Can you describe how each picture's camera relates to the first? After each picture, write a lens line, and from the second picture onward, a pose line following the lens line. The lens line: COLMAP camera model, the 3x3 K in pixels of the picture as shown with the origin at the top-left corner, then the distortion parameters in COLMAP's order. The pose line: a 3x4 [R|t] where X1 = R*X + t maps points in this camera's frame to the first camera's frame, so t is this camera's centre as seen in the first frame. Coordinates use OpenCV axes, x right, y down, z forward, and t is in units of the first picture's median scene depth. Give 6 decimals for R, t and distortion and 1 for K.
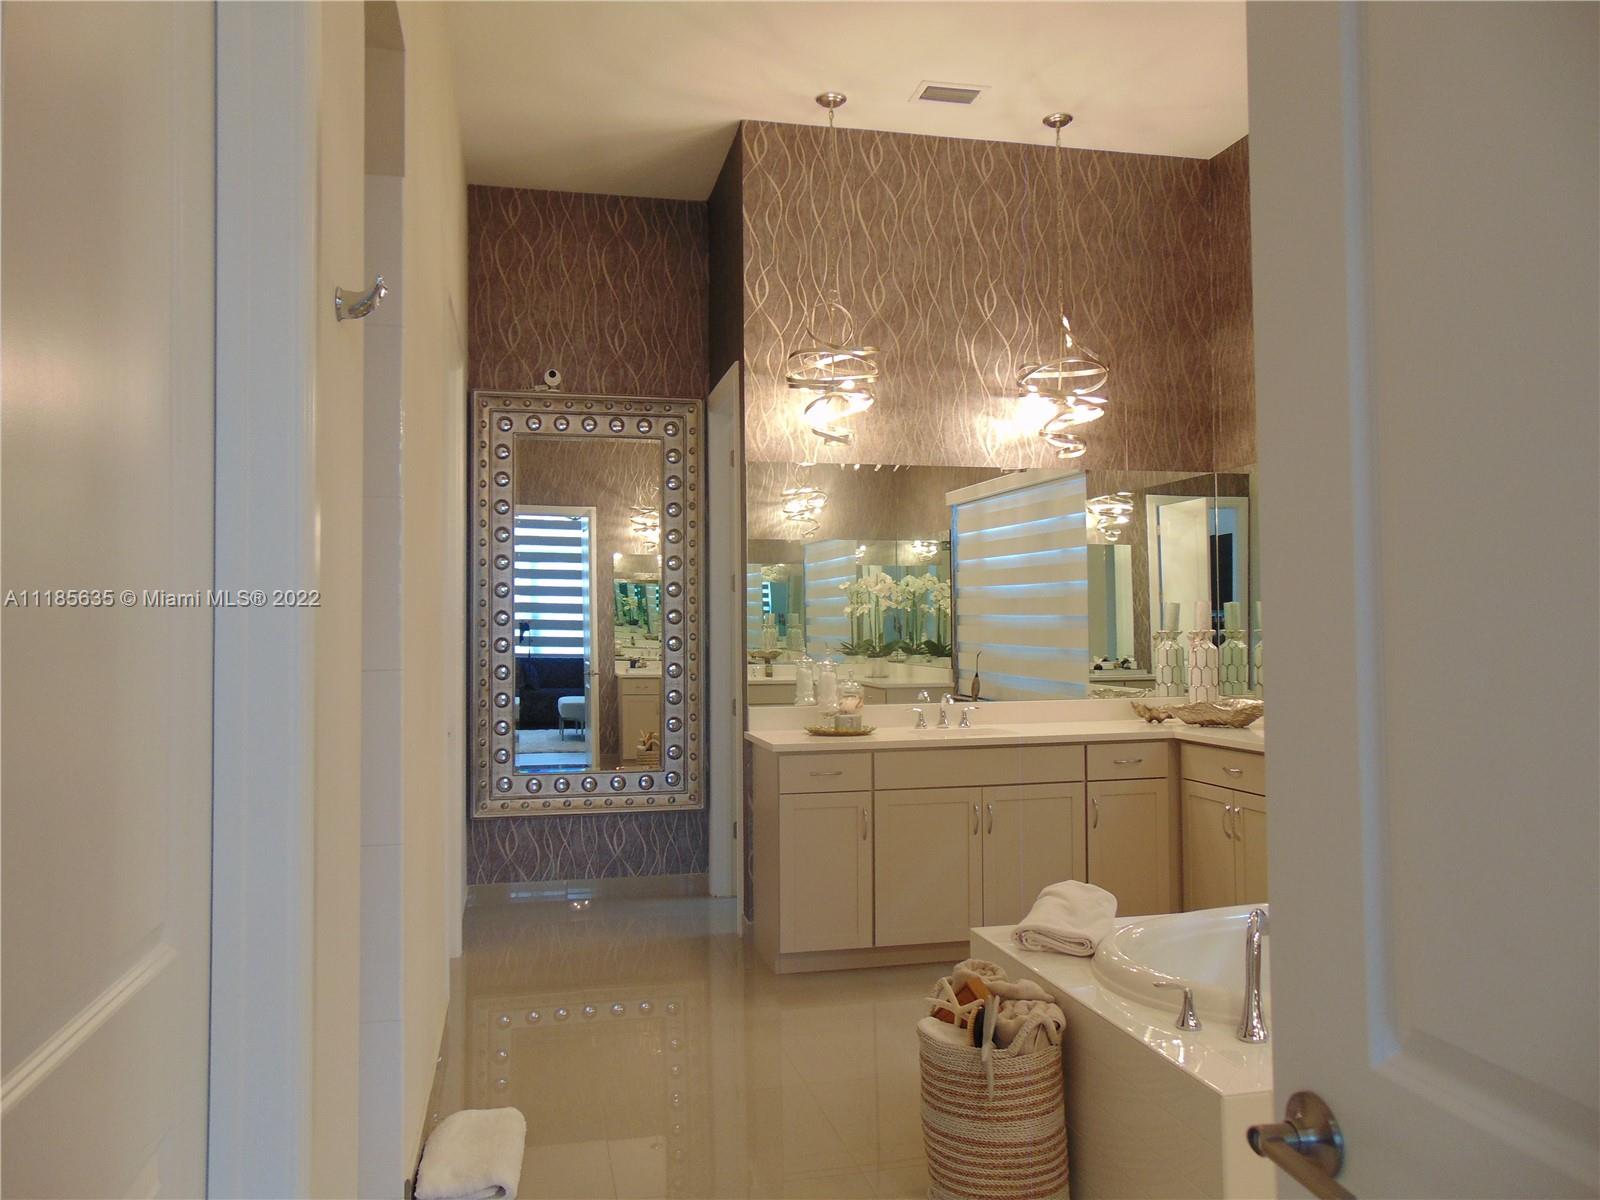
lens RADIAL K [[1189.6, 0, 801.5], [0, 1189.6, 599.7], [0, 0, 1]] dist [-0.025138, 0.045059]
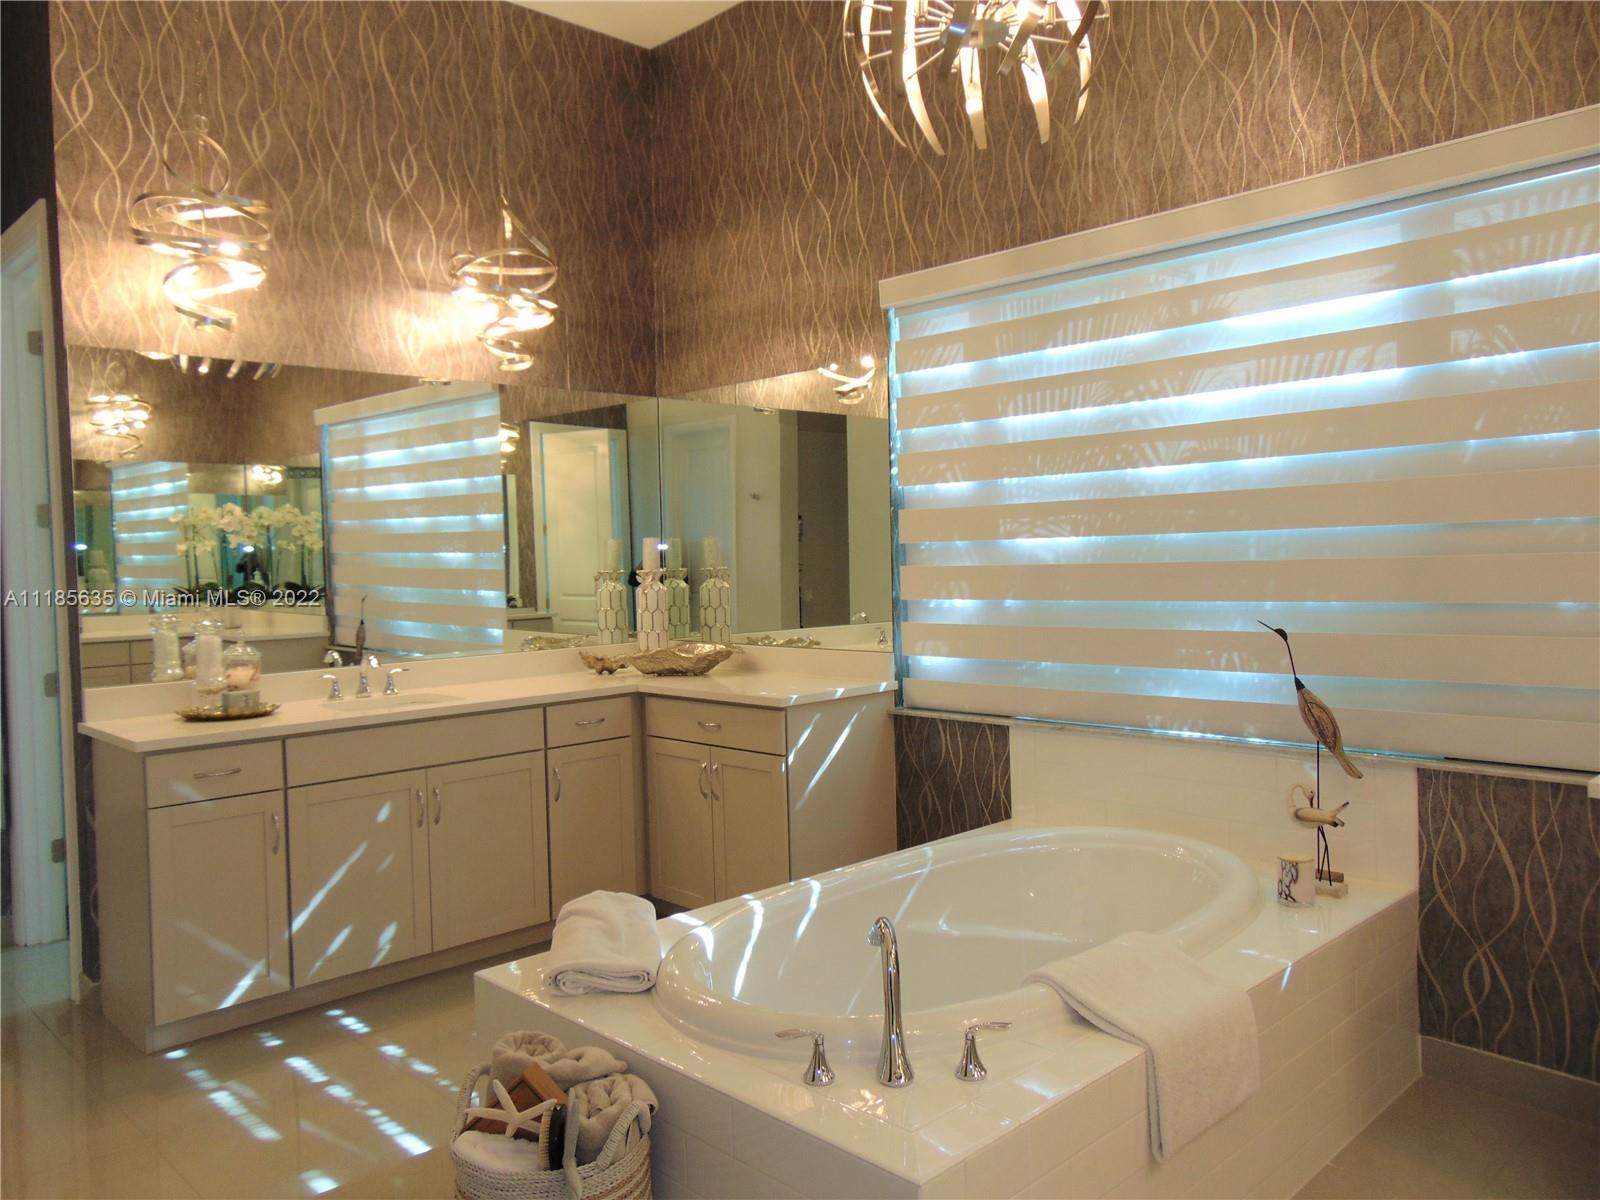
lens RADIAL K [[1189.6, 0, 797.6], [0, 1189.6, 597.3], [0, 0, 1]] dist [-0.025138, 0.045059]
pose [[0.856110, -0.030189, 0.515911, -0.041670], [0.001521, 0.998435, 0.055901, -0.004435], [-0.516791, -0.047072, 0.854817, 0.158763]]
